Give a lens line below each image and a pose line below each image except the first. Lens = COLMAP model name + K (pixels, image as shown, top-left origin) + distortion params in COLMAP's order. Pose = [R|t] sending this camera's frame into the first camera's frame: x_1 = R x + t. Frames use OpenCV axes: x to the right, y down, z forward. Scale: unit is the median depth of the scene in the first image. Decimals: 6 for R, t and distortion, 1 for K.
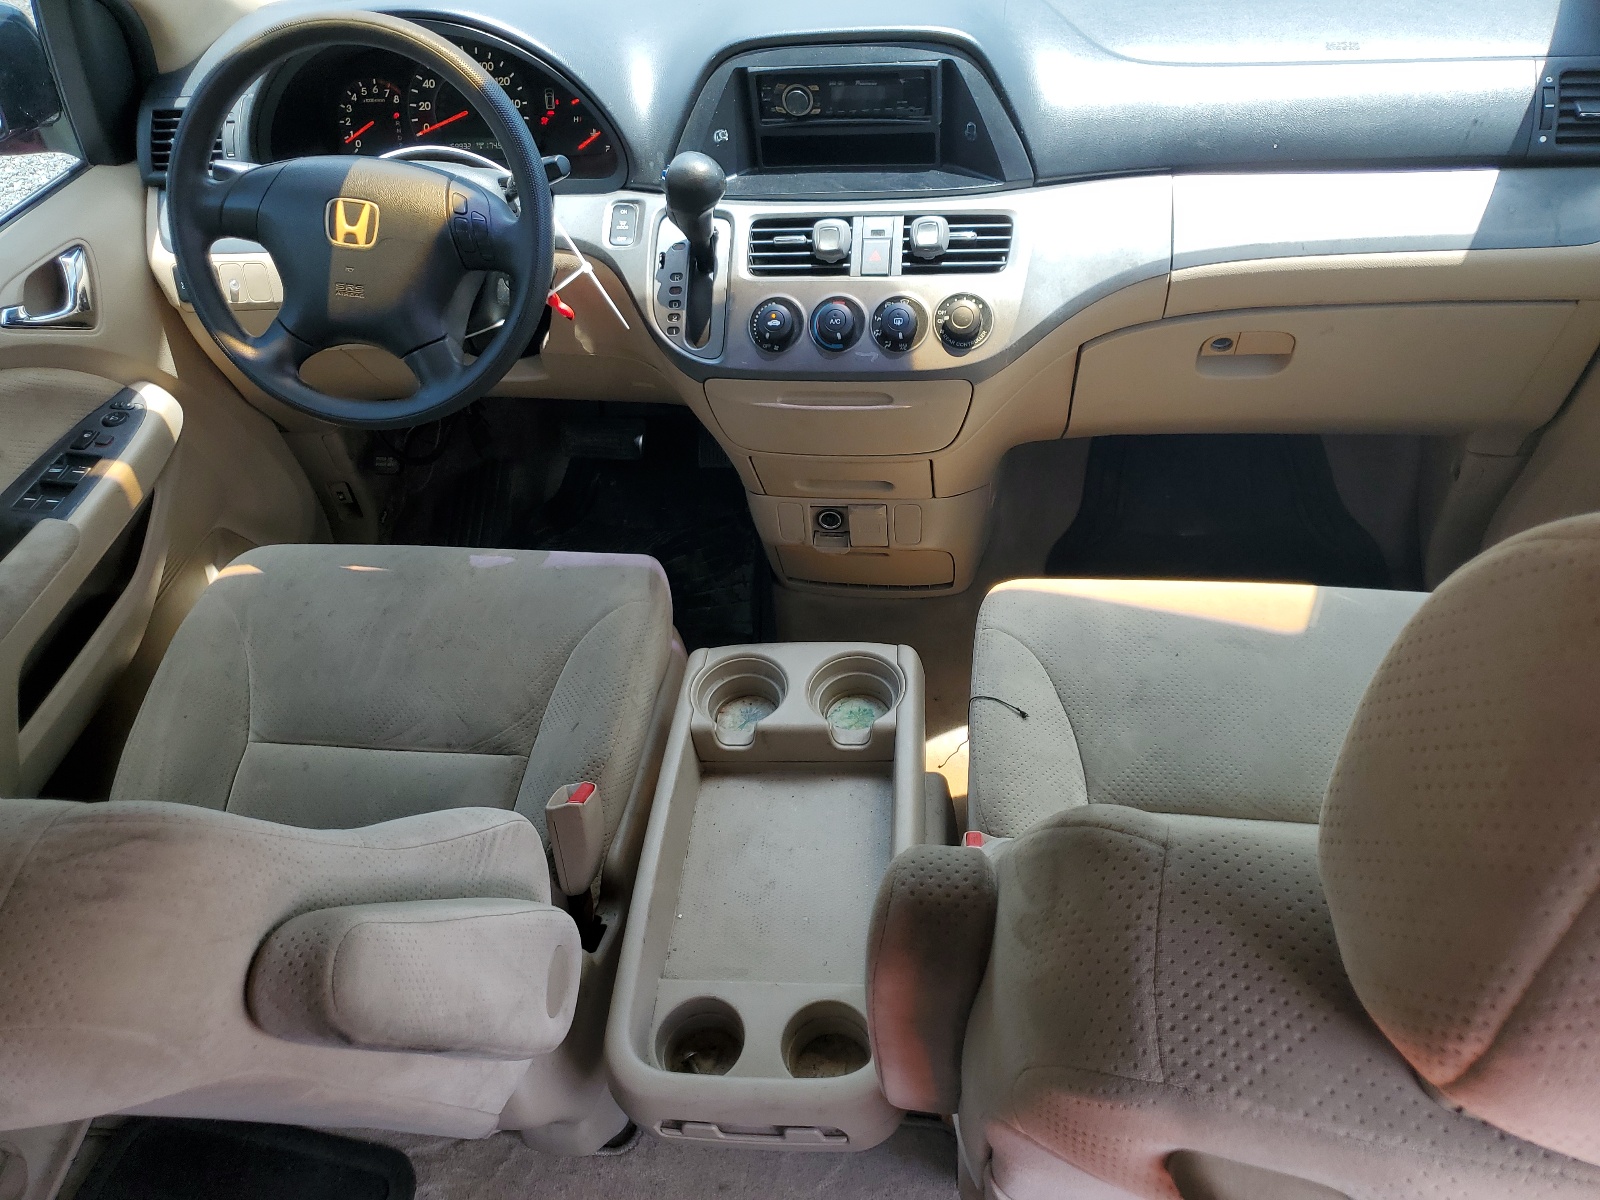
lens RADIAL K [[1214.7, 0, 800.4], [0, 1214.7, 600.2], [0, 0, 1]] dist [-0.004028, -0.000986]
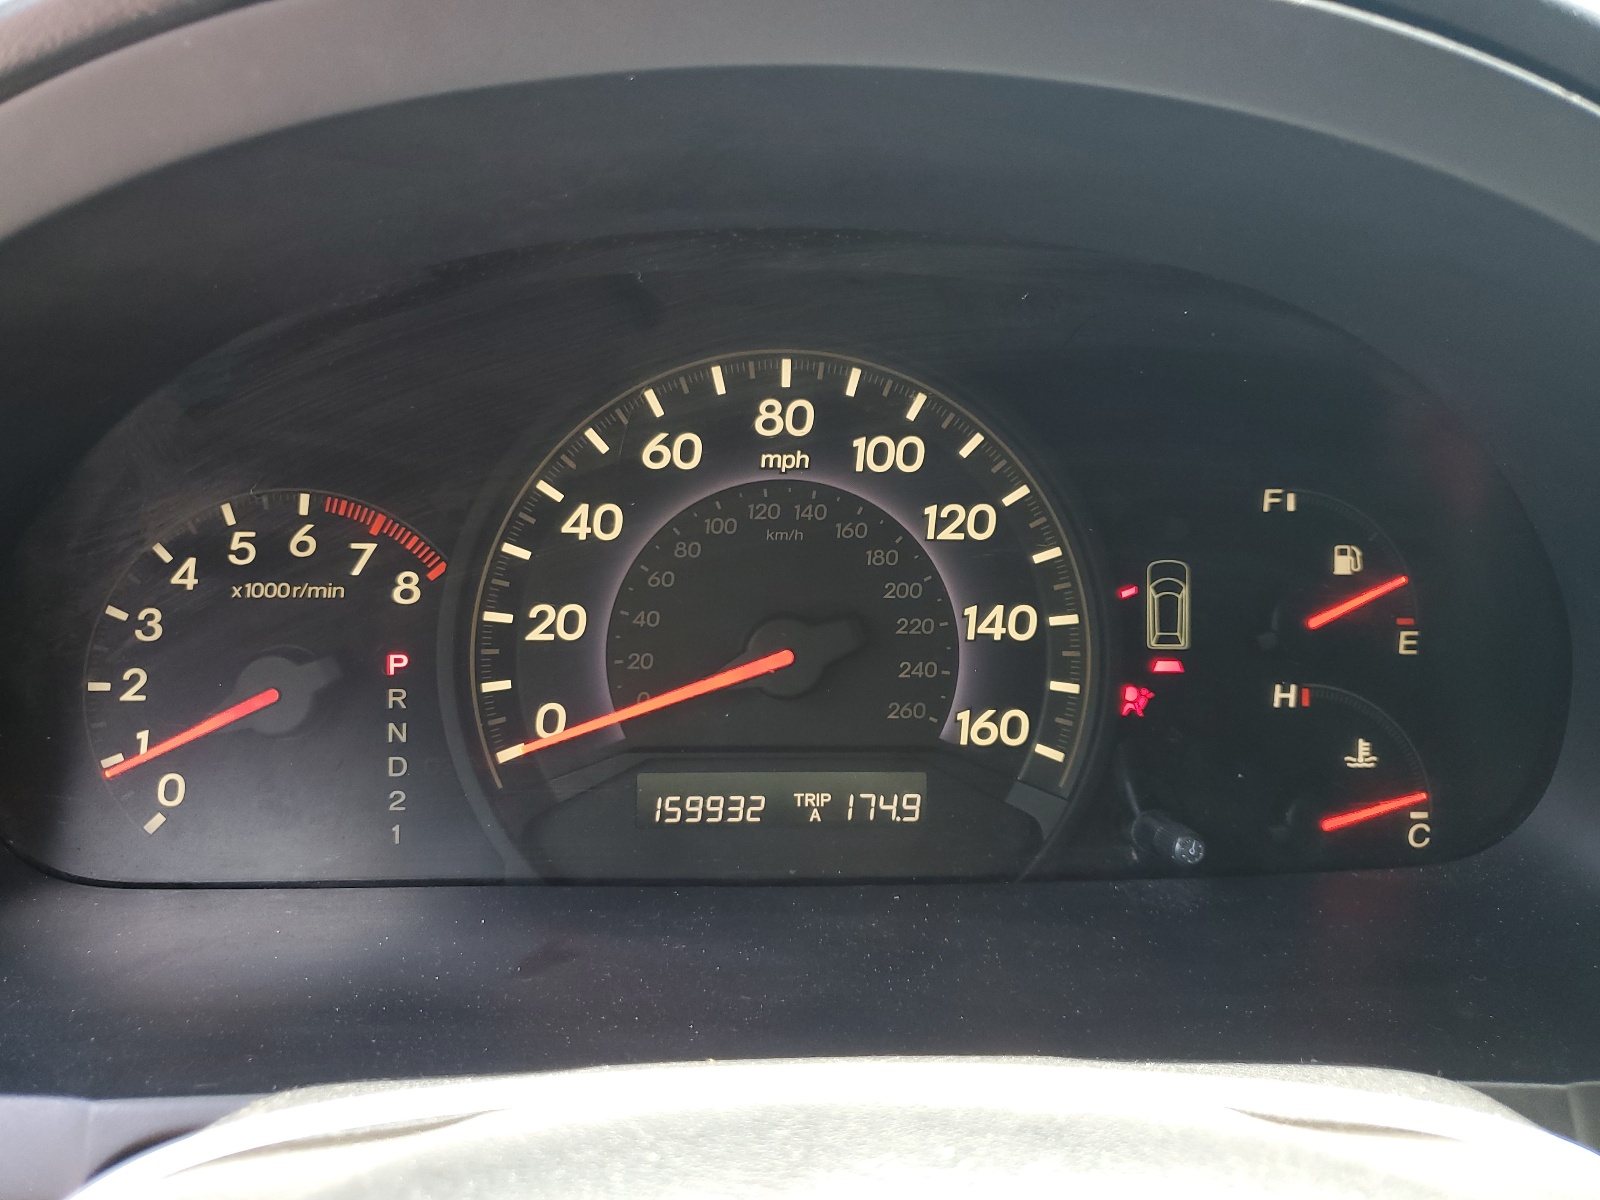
lens RADIAL K [[1214.7, 0, 799.6], [0, 1214.7, 600.0], [0, 0, 1]] dist [-0.004028, -0.000986]
pose [[0.985903, 0.022081, 0.165854, -0.301982], [0.042618, 0.925419, -0.376542, -0.331847], [-0.161799, 0.378303, 0.911432, 0.805246]]
